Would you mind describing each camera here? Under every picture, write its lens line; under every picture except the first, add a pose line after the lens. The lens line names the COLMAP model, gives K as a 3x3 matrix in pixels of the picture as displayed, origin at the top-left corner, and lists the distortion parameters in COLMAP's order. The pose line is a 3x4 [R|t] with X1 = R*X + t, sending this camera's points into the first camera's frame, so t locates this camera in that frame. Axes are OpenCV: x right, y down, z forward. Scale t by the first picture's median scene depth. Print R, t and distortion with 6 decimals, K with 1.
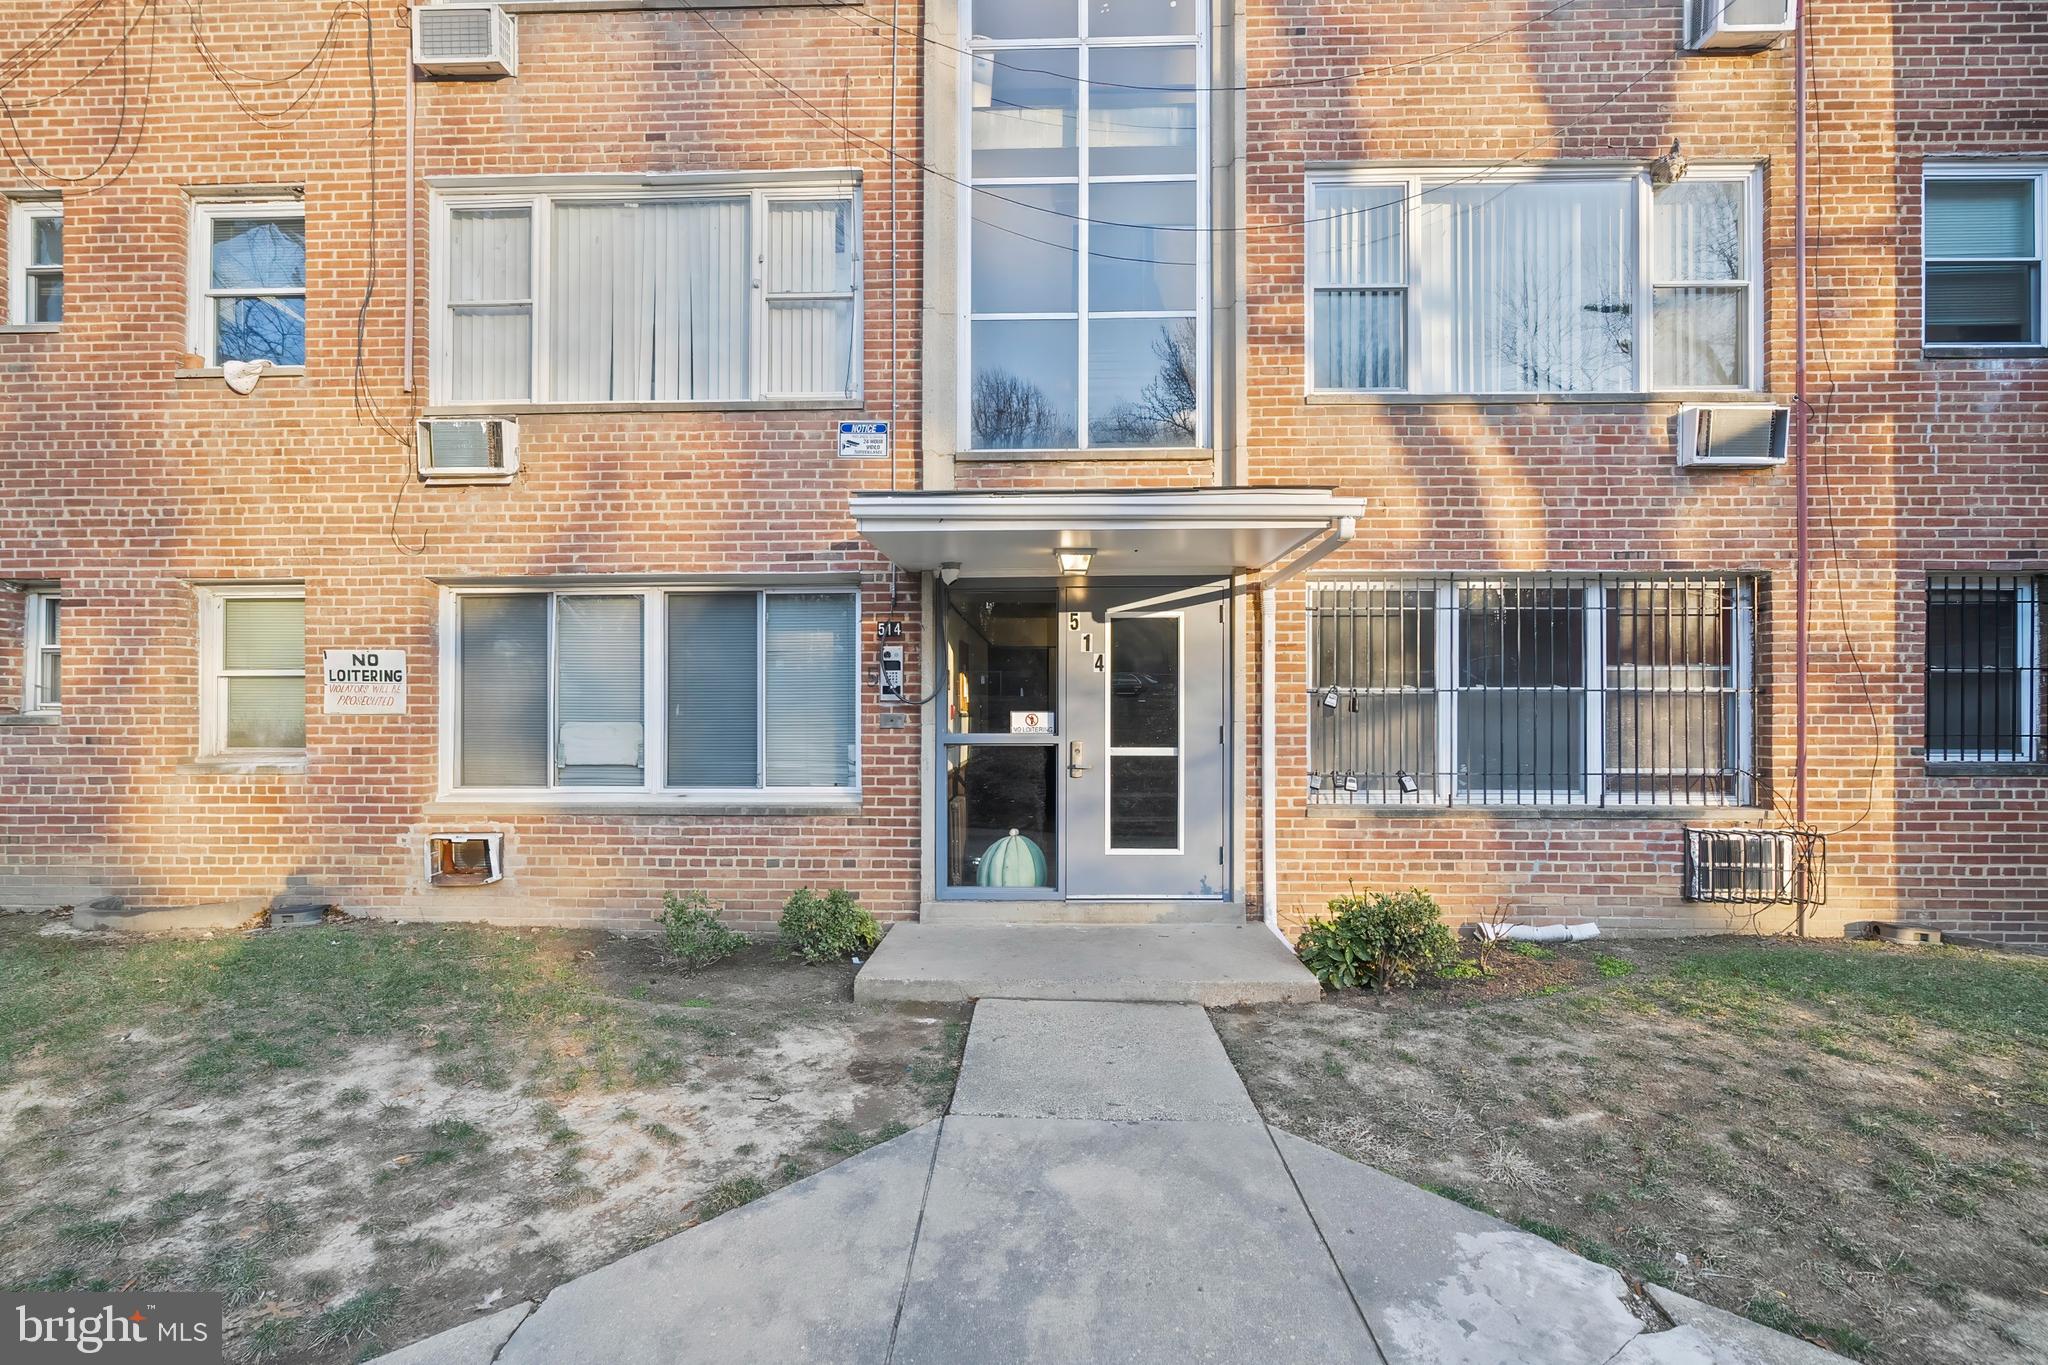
lens RADIAL K [[939.8, 0, 1024.1], [0, 939.8, 696.0], [0, 0, 1]] dist [-0.027843, -0.000246]
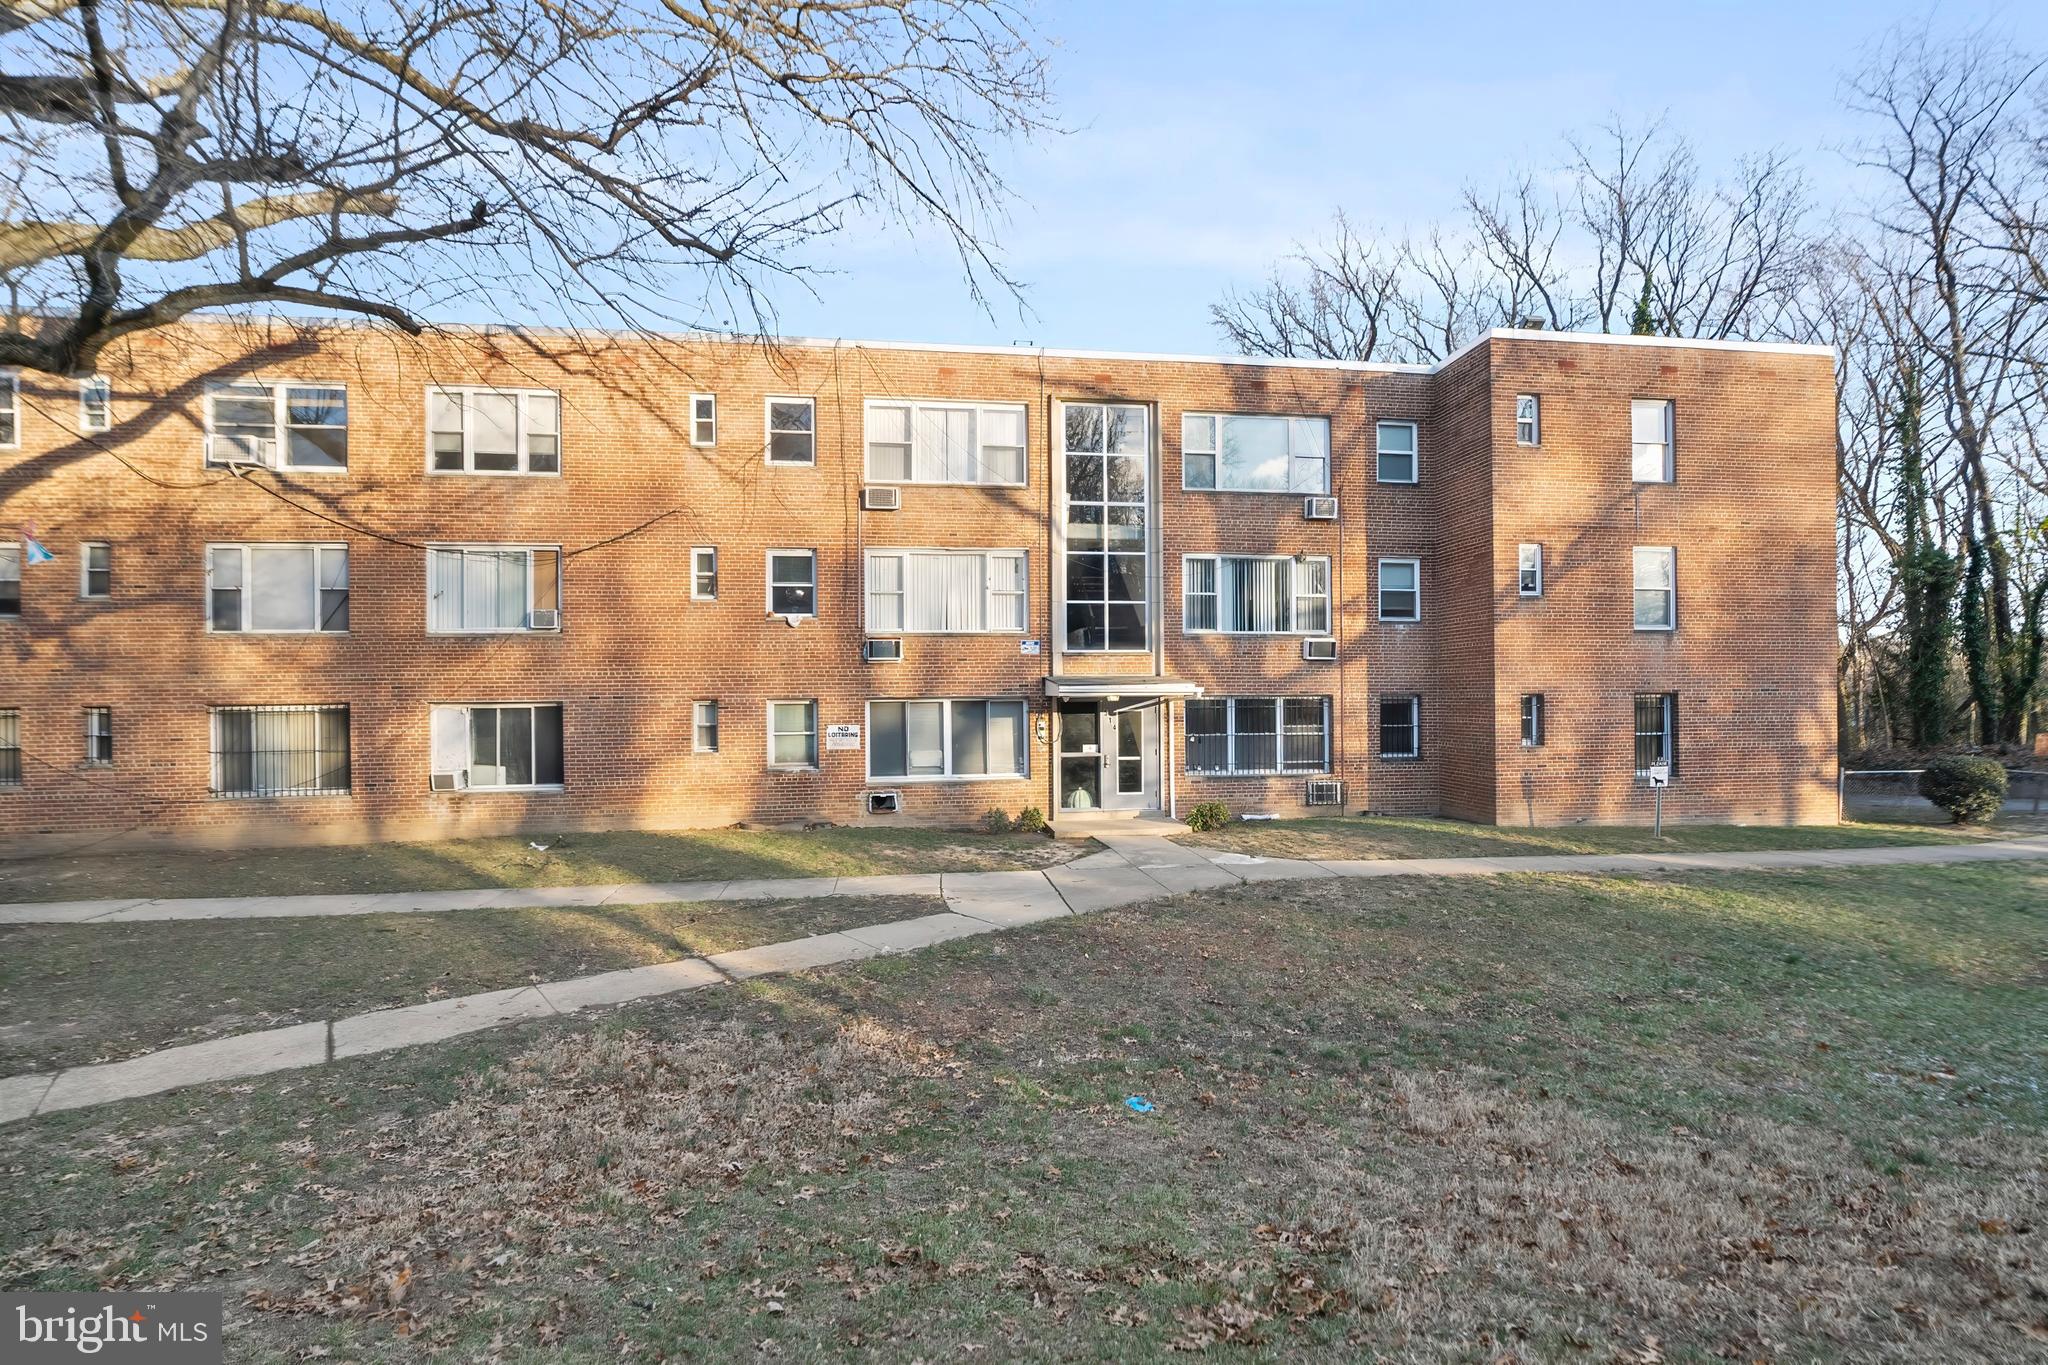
lens RADIAL K [[939.8, 0, 1021.5], [0, 939.8, 681.0], [0, 0, 1]] dist [-0.027843, -0.000246]
pose [[0.983937, -0.003420, 0.178483, -0.695205], [0.005377, 0.999931, -0.010483, -0.145946], [-0.178434, 0.011275, 0.983887, -1.732797]]
